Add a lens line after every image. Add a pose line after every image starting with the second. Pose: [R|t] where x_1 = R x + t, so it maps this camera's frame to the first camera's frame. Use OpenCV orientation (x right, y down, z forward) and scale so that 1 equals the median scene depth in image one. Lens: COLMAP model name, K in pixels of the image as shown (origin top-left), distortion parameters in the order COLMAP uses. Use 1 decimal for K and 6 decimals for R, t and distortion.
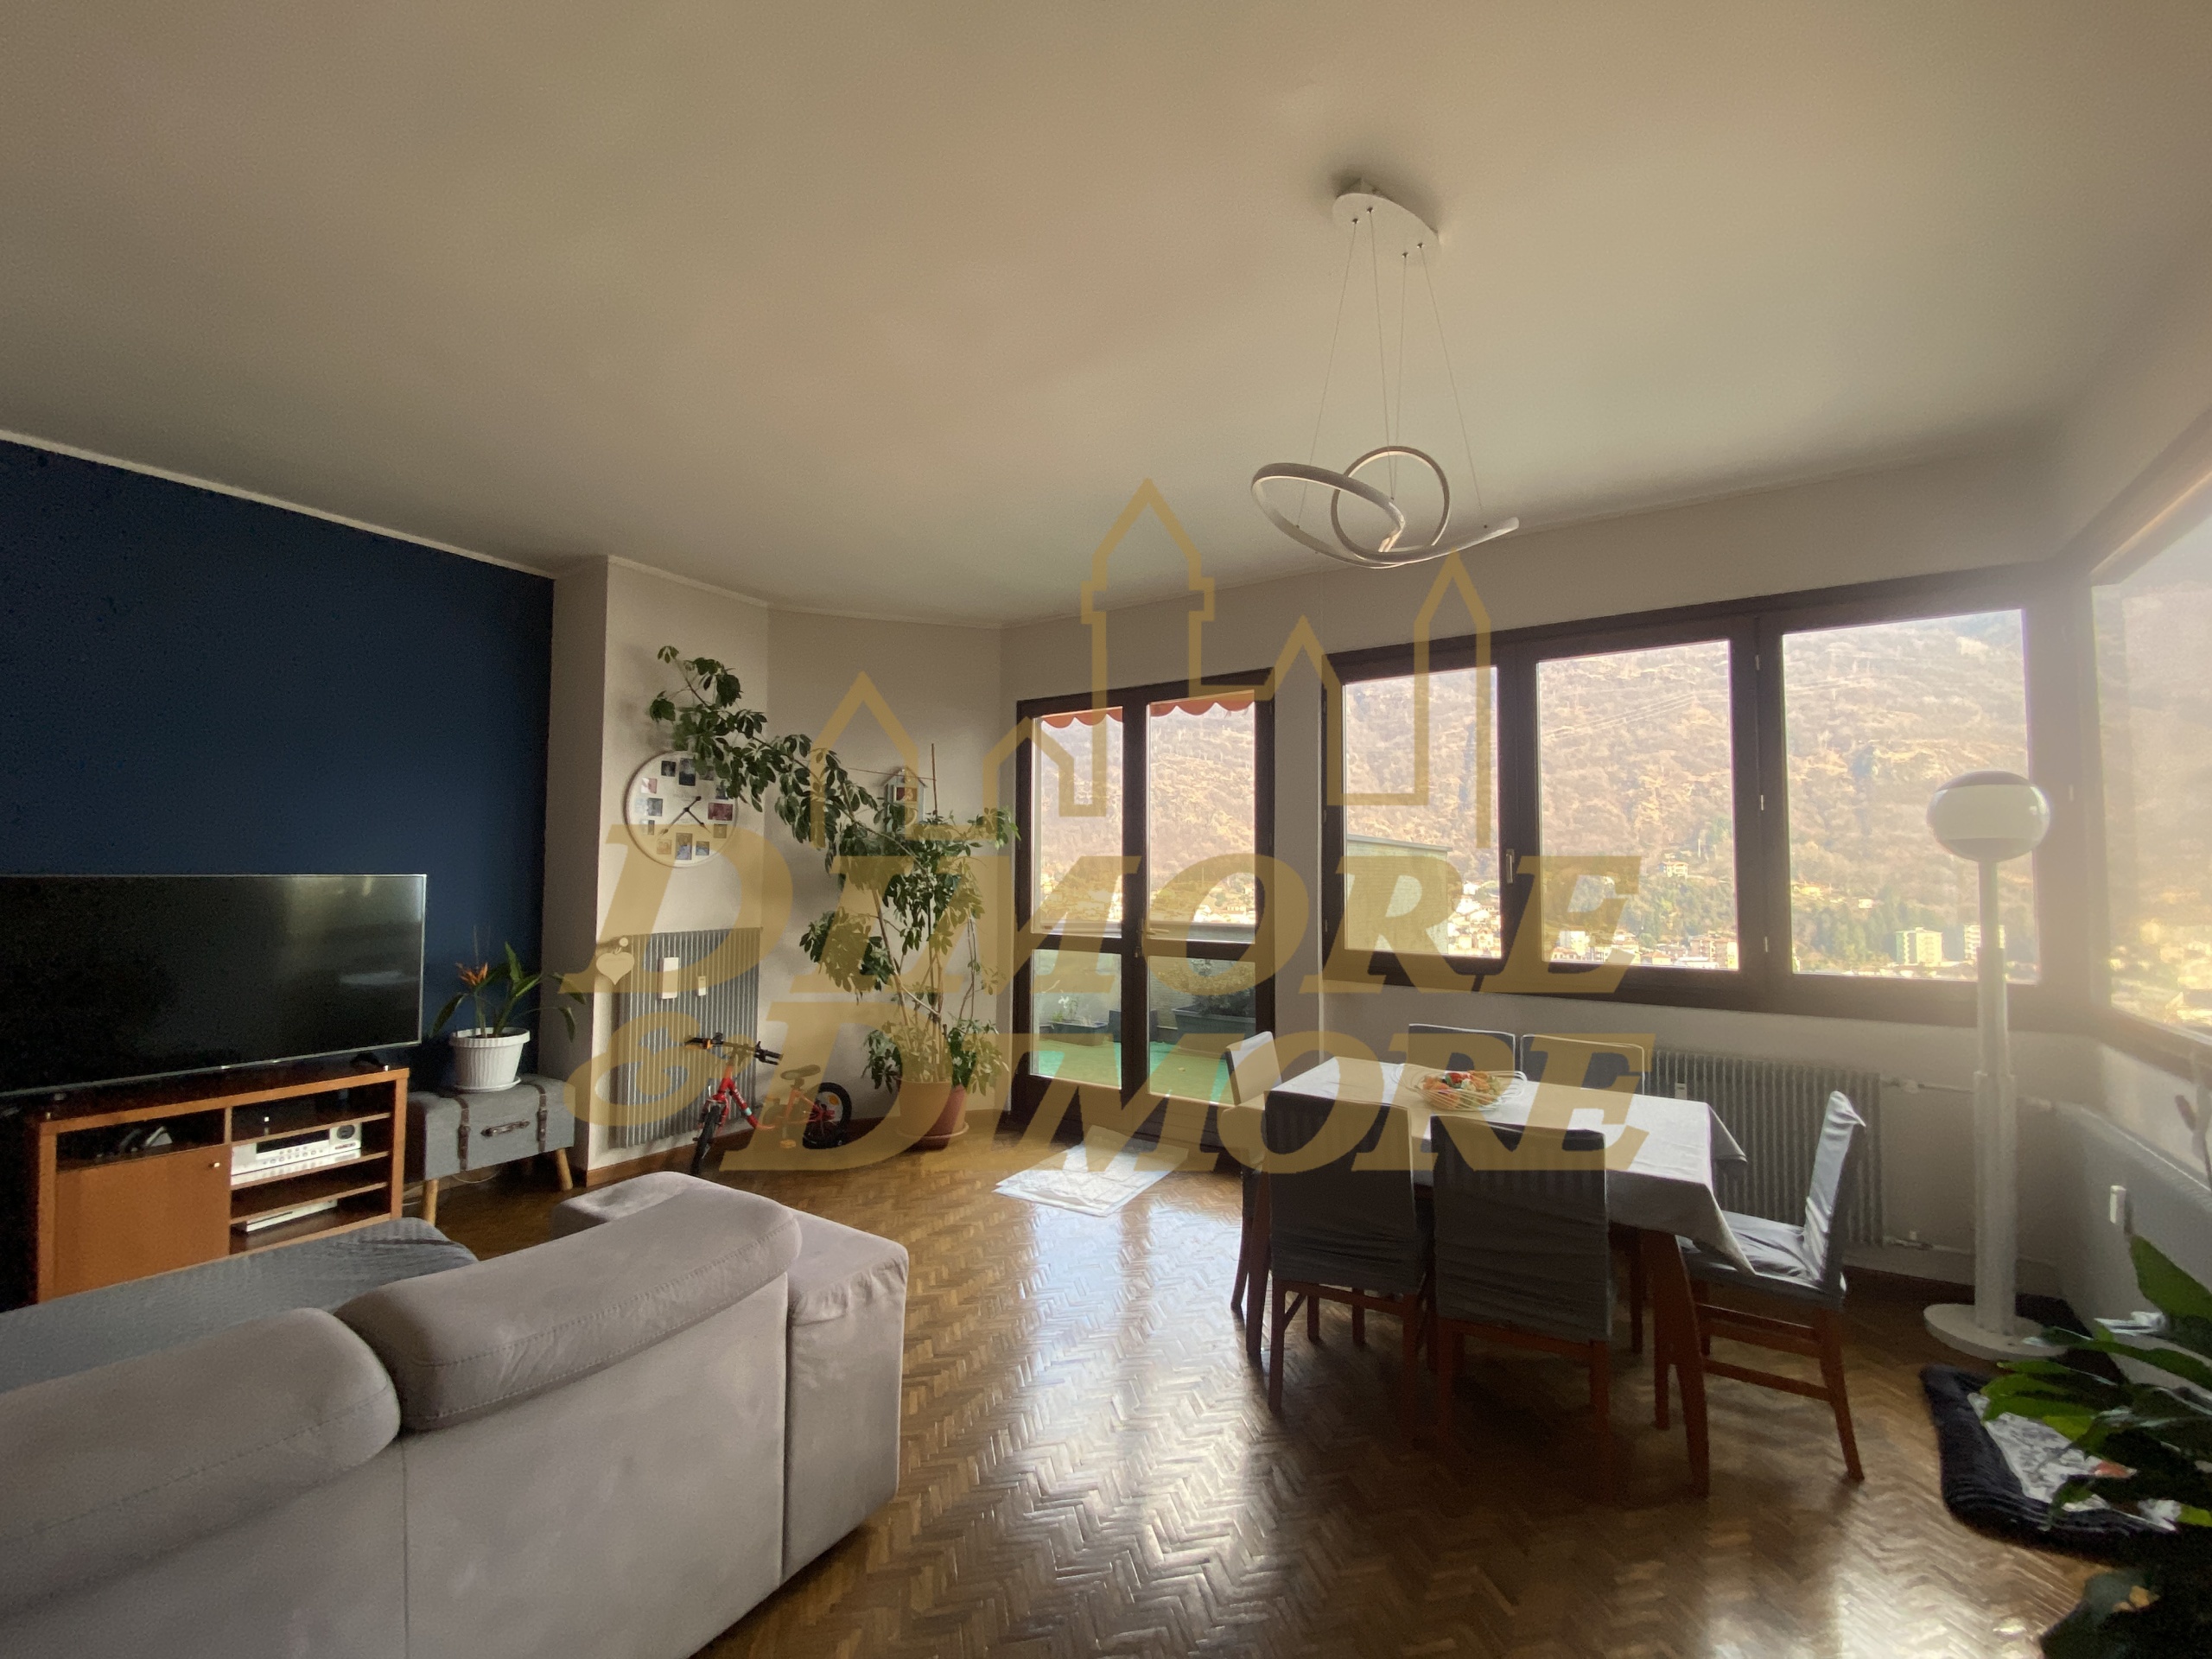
lens RADIAL K [[893.5, 0, 1102.6], [0, 893.5, 828.3], [0, 0, 1]] dist [0.013164, -0.016100]
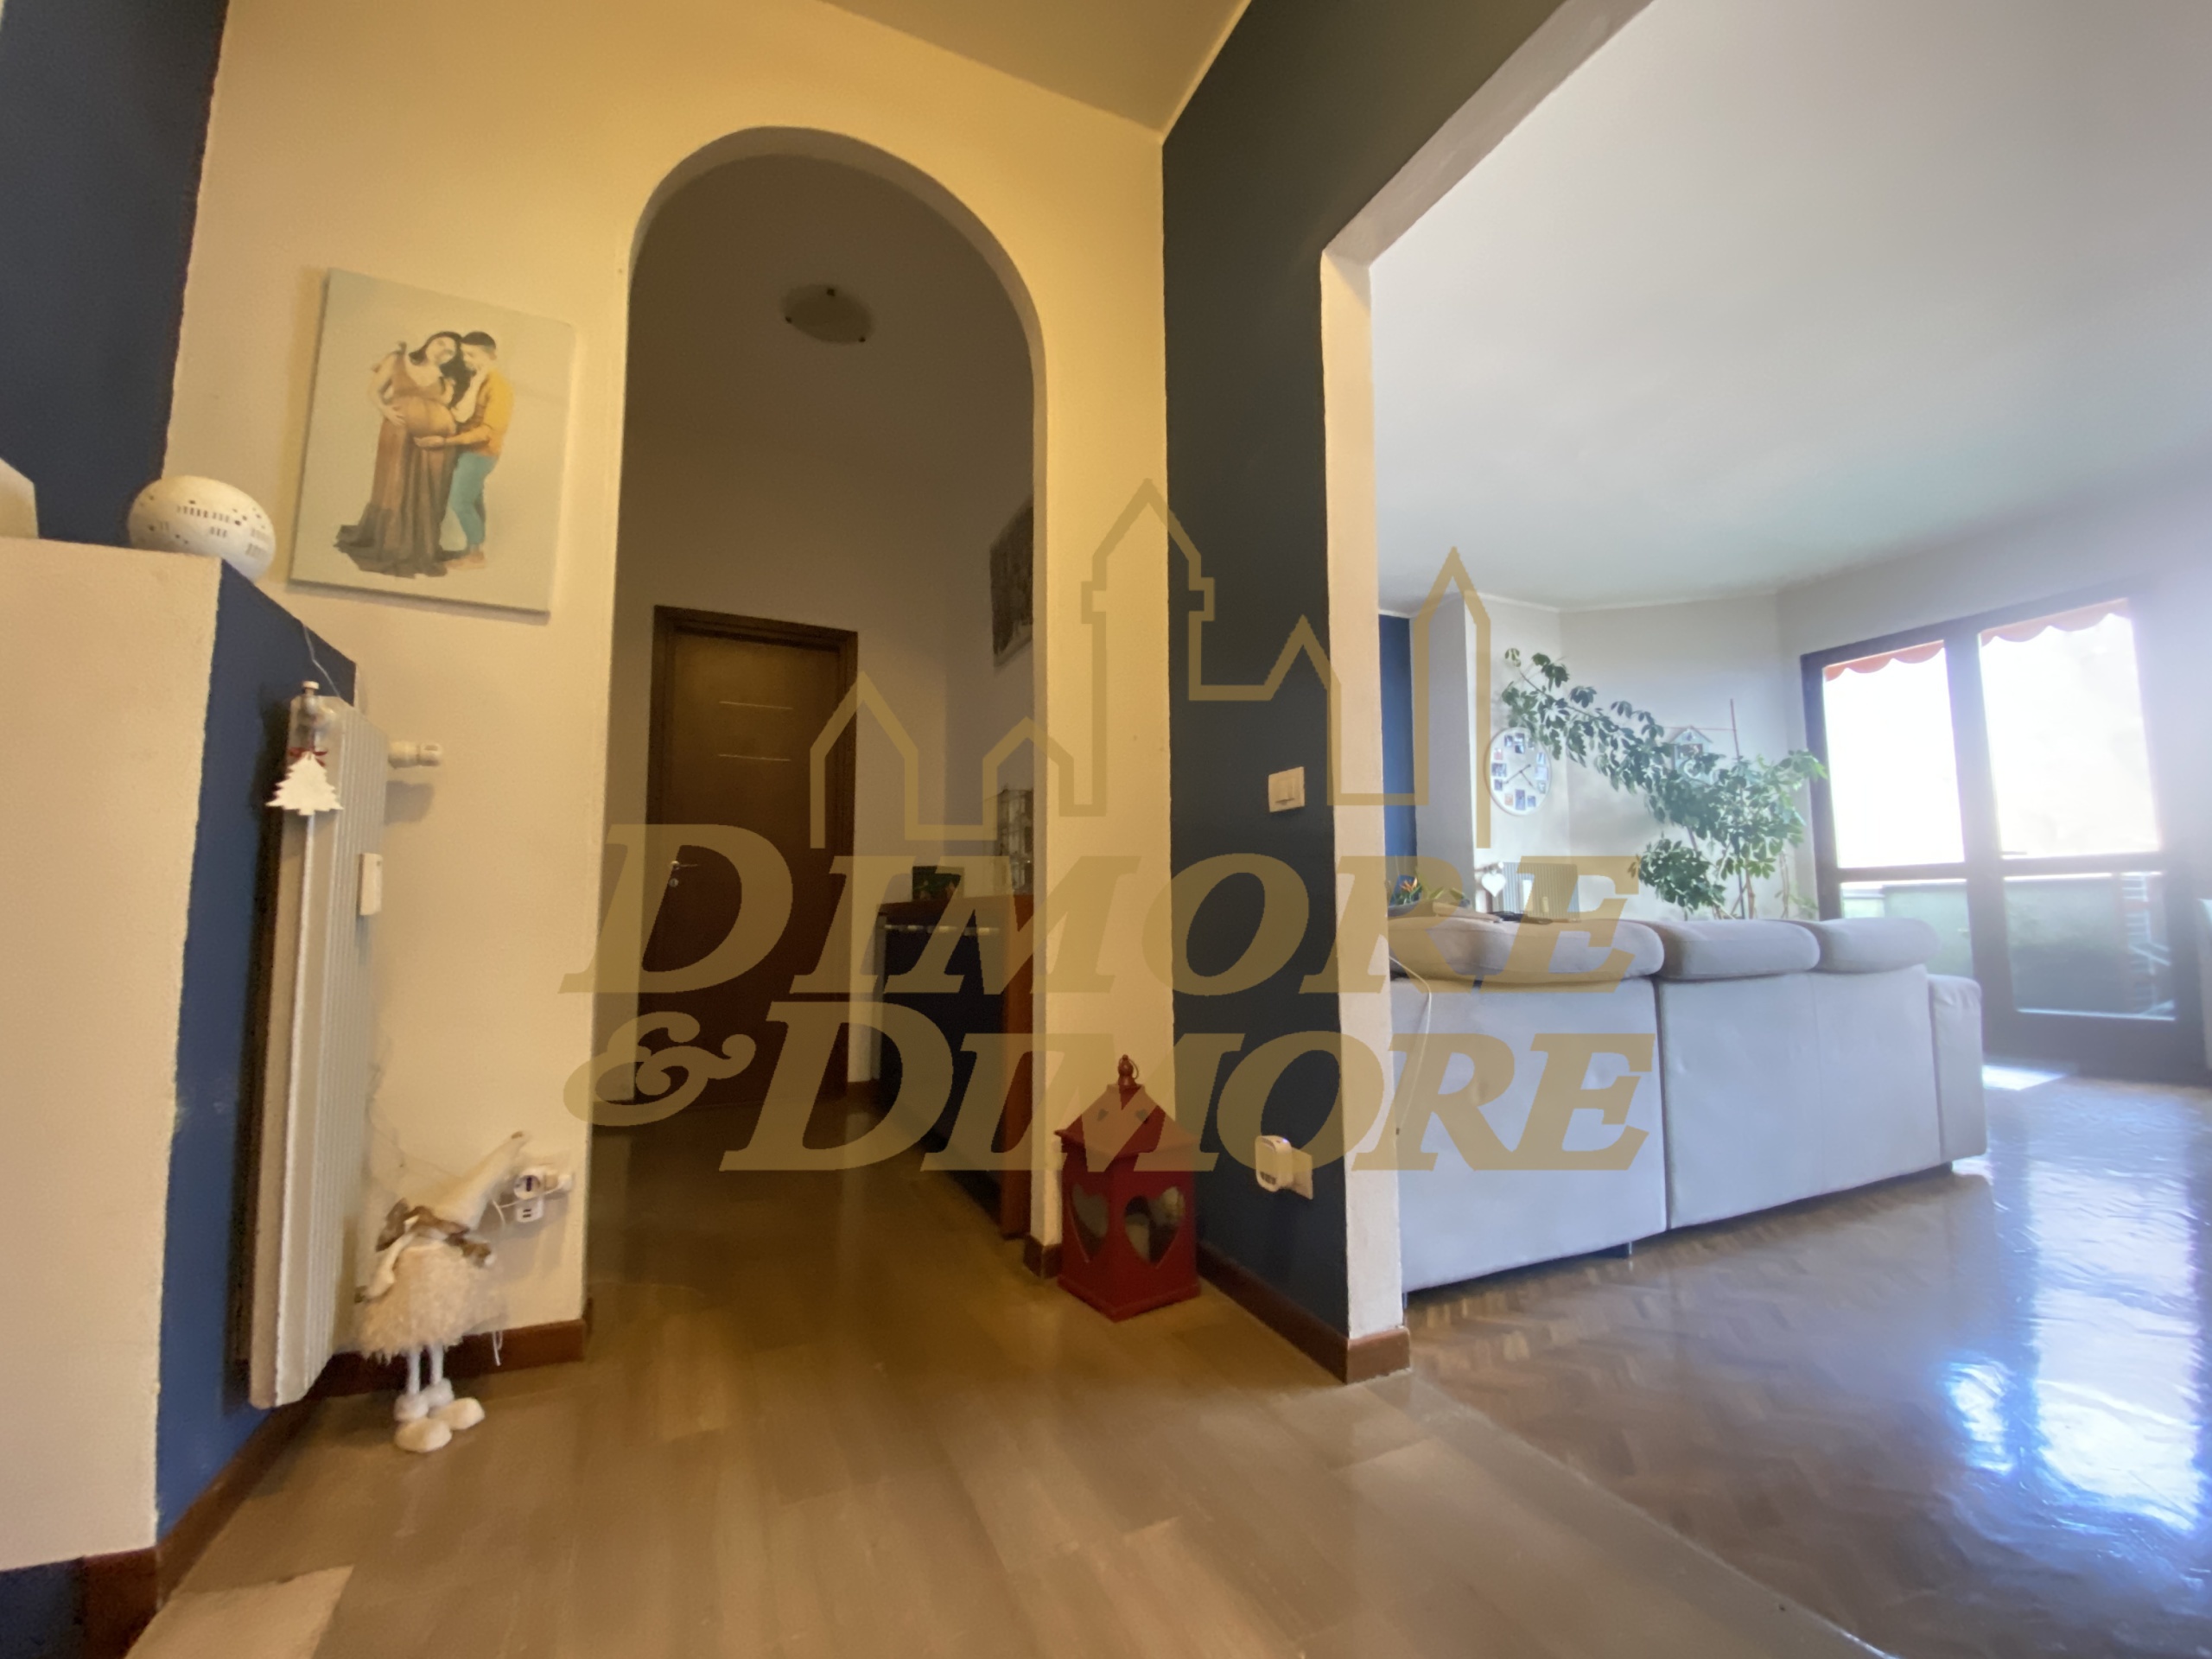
lens RADIAL K [[893.5, 0, 1102.6], [0, 893.5, 828.3], [0, 0, 1]] dist [0.013164, -0.016100]
pose [[0.841910, -0.060854, -0.536176, -0.294644], [0.034238, 0.997643, -0.059468, 0.123982], [0.538531, 0.031710, 0.842009, -0.447923]]
